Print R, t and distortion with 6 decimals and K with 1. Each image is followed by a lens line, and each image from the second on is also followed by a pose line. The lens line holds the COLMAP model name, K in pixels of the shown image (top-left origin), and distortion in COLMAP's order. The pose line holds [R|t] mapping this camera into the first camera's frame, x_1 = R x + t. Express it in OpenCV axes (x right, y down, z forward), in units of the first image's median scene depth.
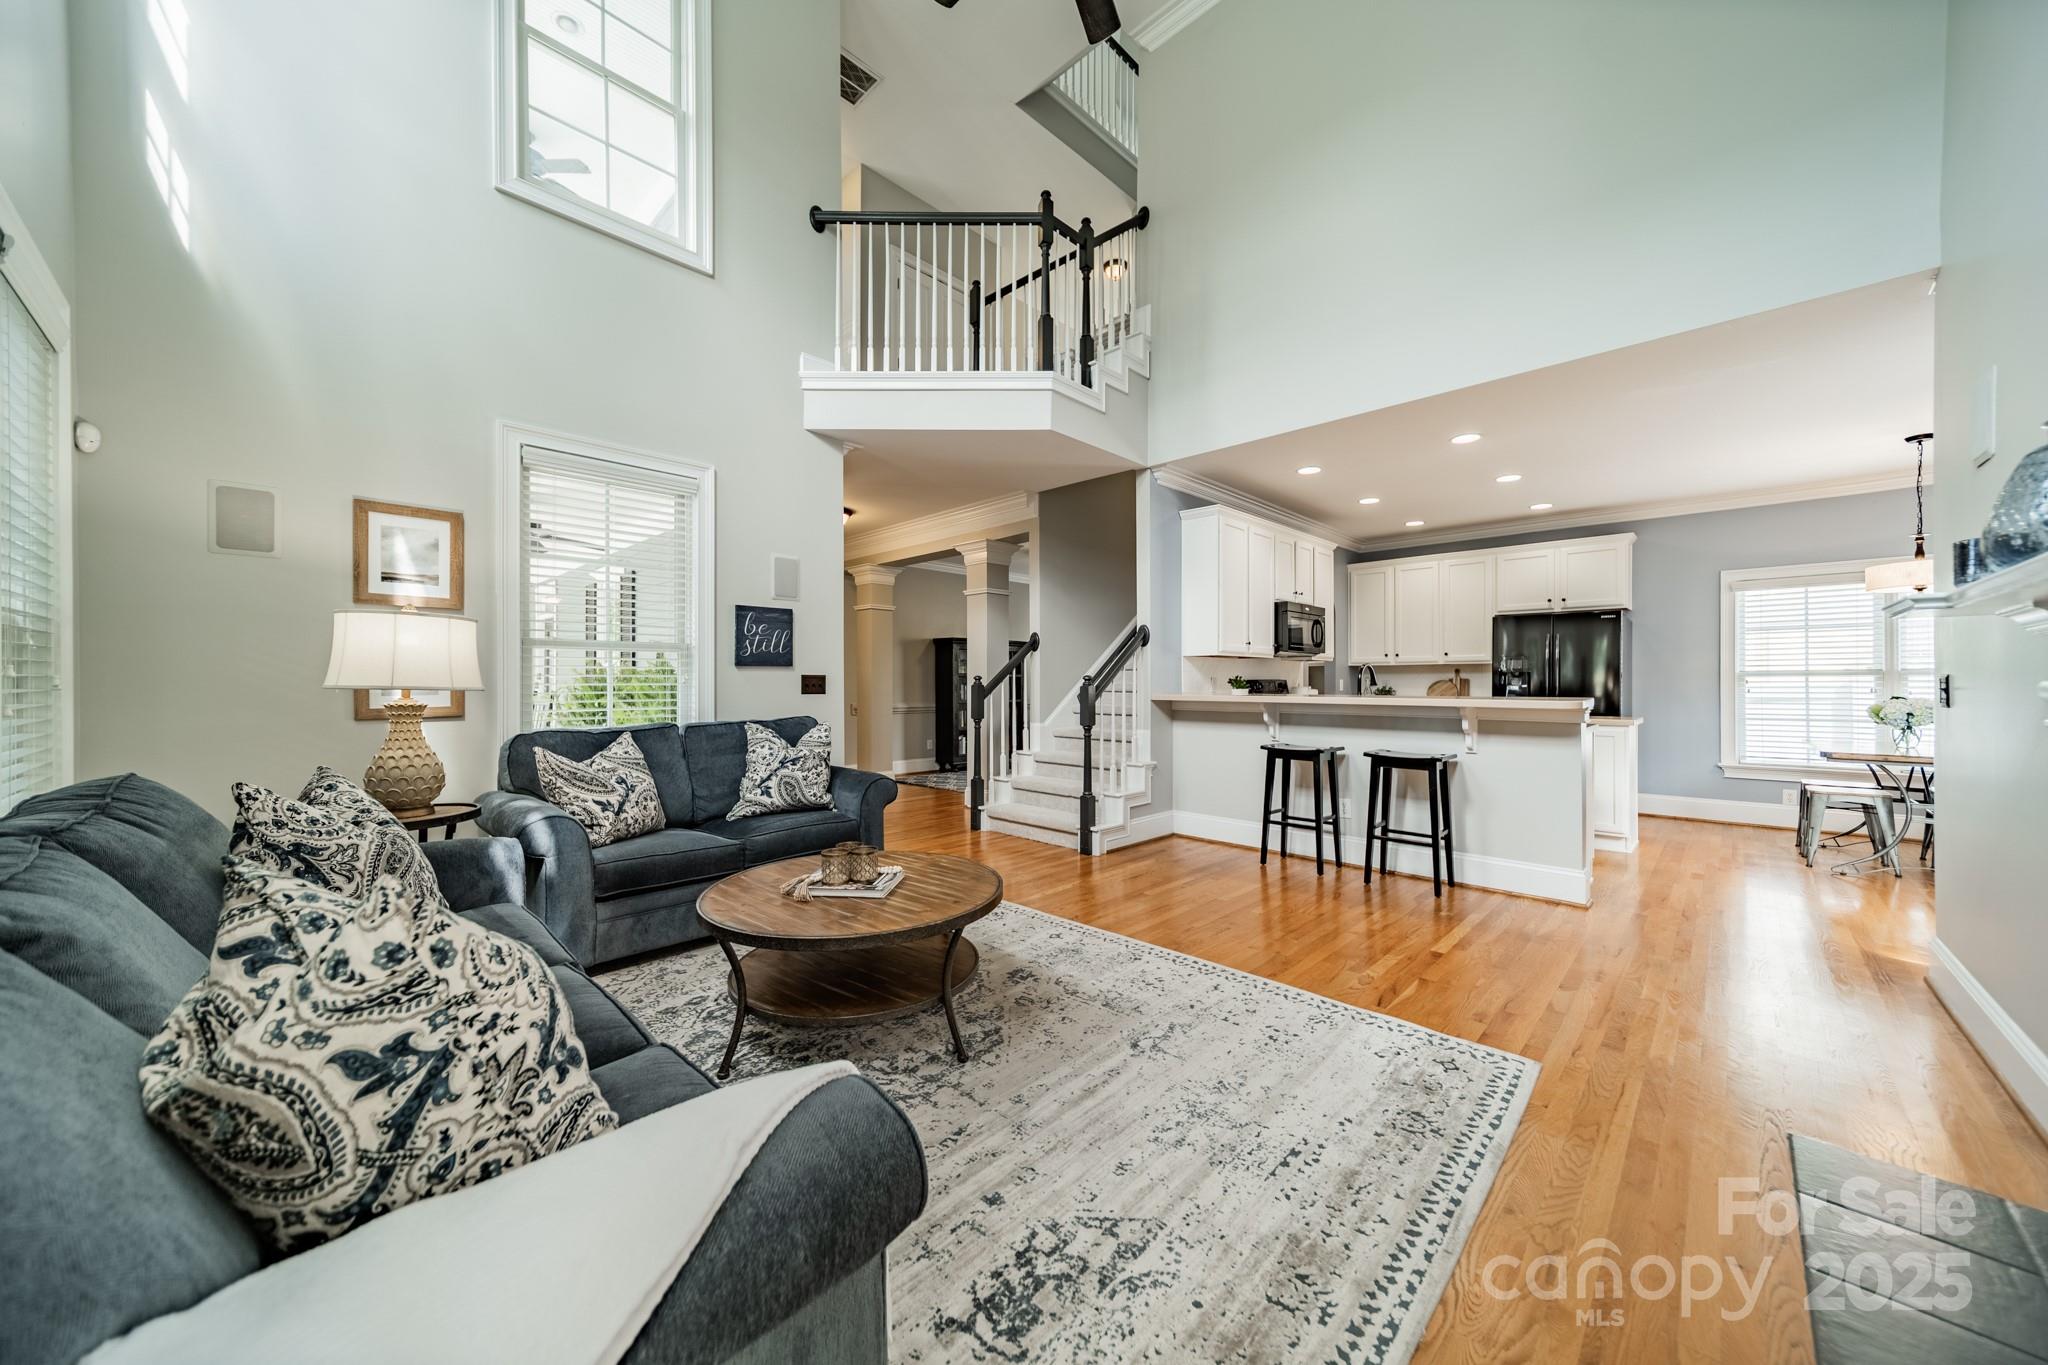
lens RADIAL K [[721.0, 0, 1028.8], [0, 721.0, 679.9], [0, 0, 1]] dist [0.011575, -0.000158]
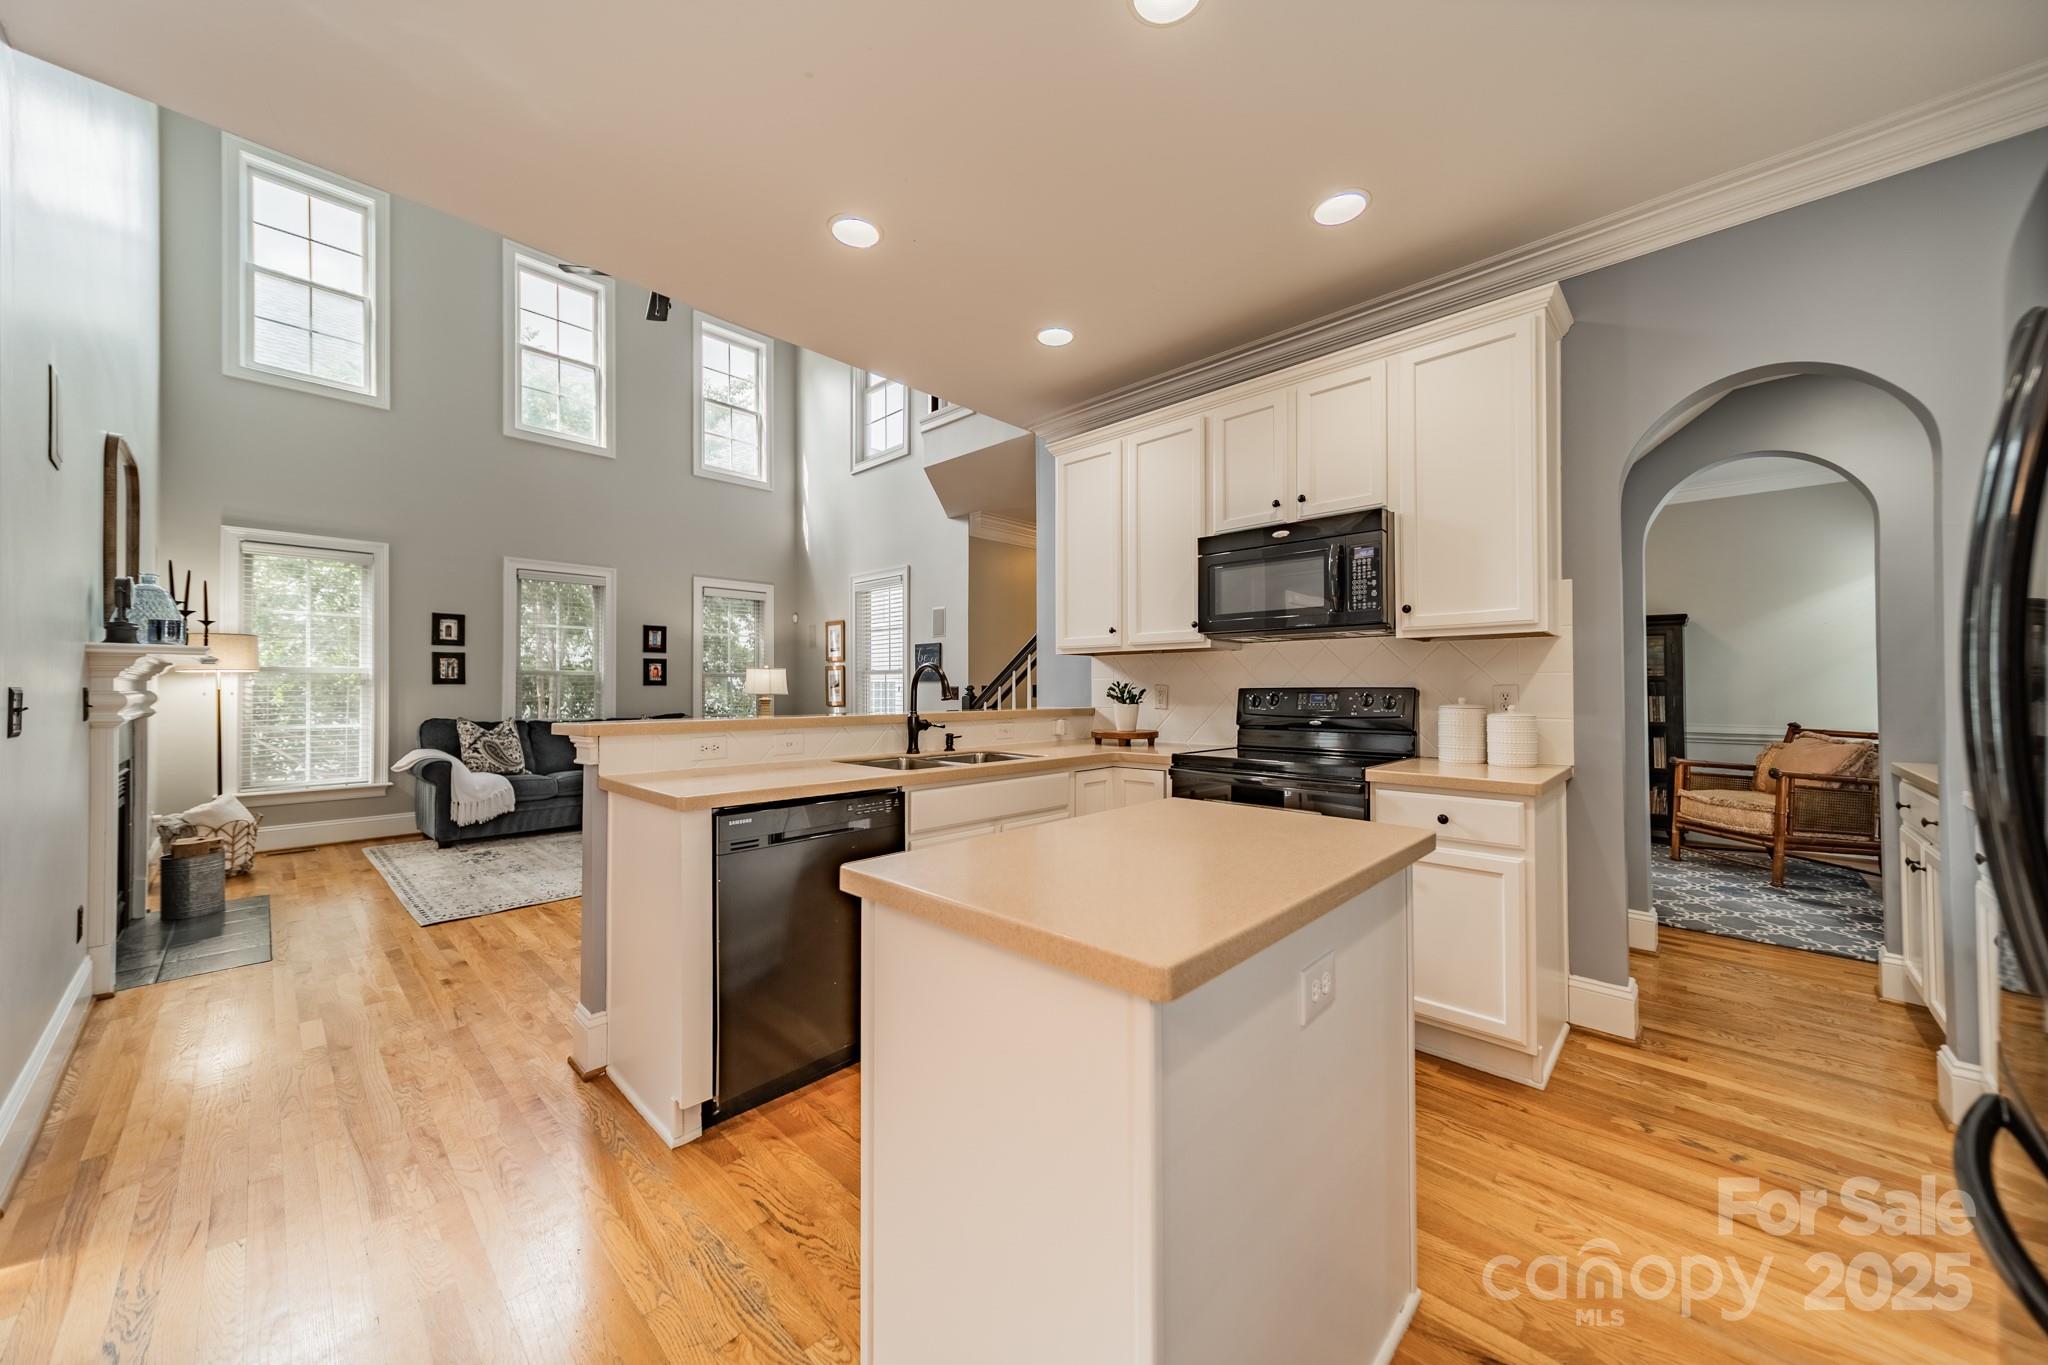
lens RADIAL K [[721.0, 0, 1023.1], [0, 721.0, 681.6], [0, 0, 1]] dist [0.011575, -0.000158]
pose [[0.009497, -0.009995, -0.999905, 1.227450], [0.003077, 0.999946, -0.009966, -0.001938], [0.999950, -0.002982, 0.009527, 1.215579]]
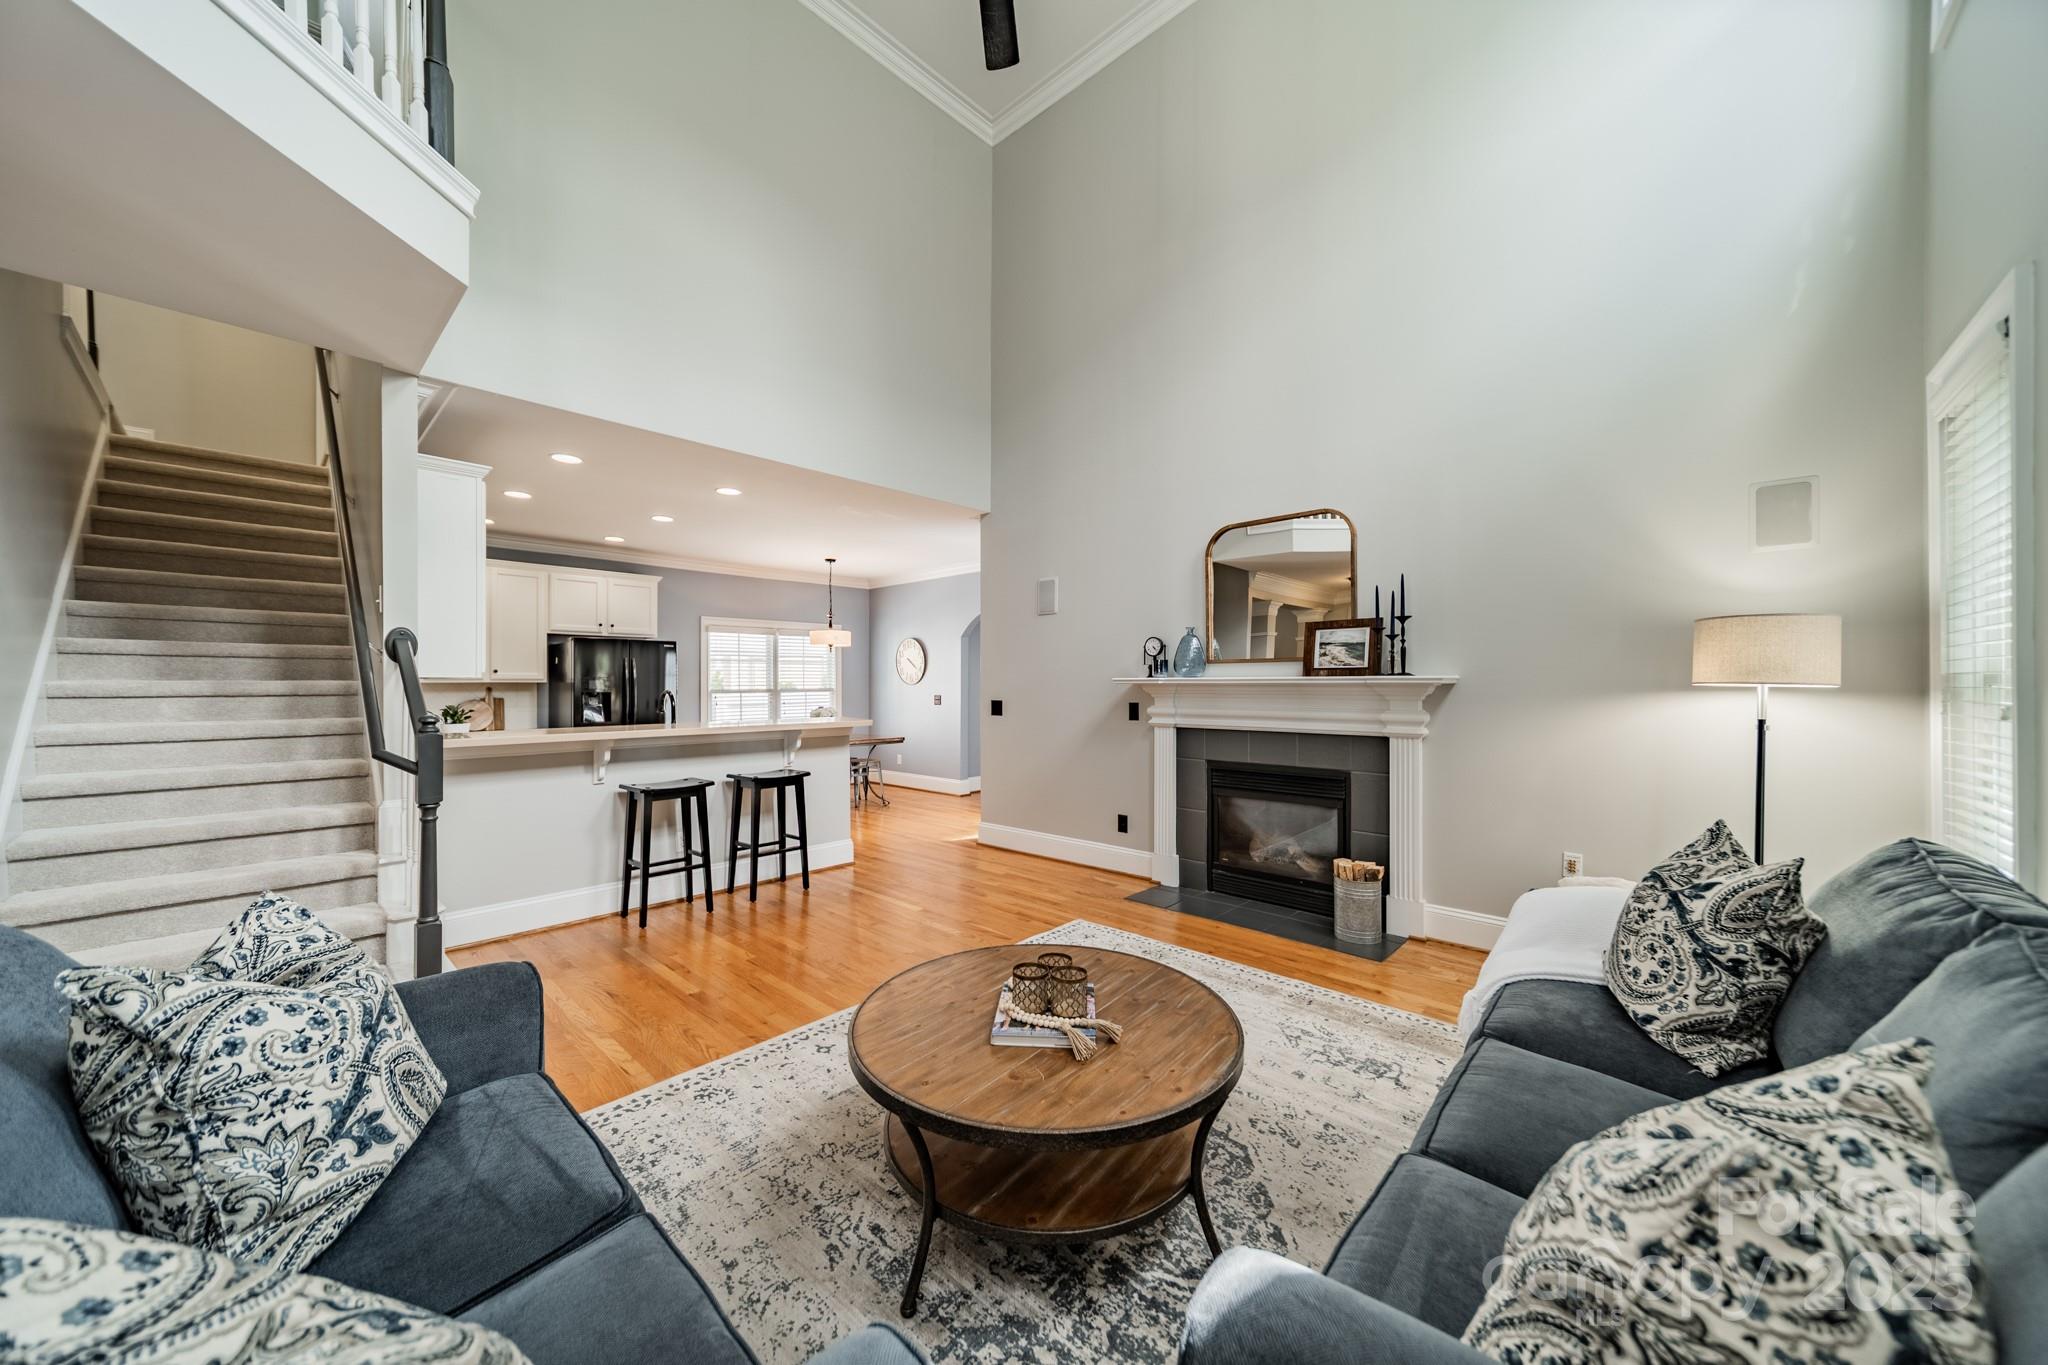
lens RADIAL K [[721.0, 0, 1028.7], [0, 721.0, 687.8], [0, 0, 1]] dist [0.011575, -0.000158]
pose [[-0.020351, -0.007597, 0.999764, -0.586232], [-0.000211, 0.999971, 0.007594, -0.037922], [-0.999793, -0.000057, -0.020352, 0.606795]]
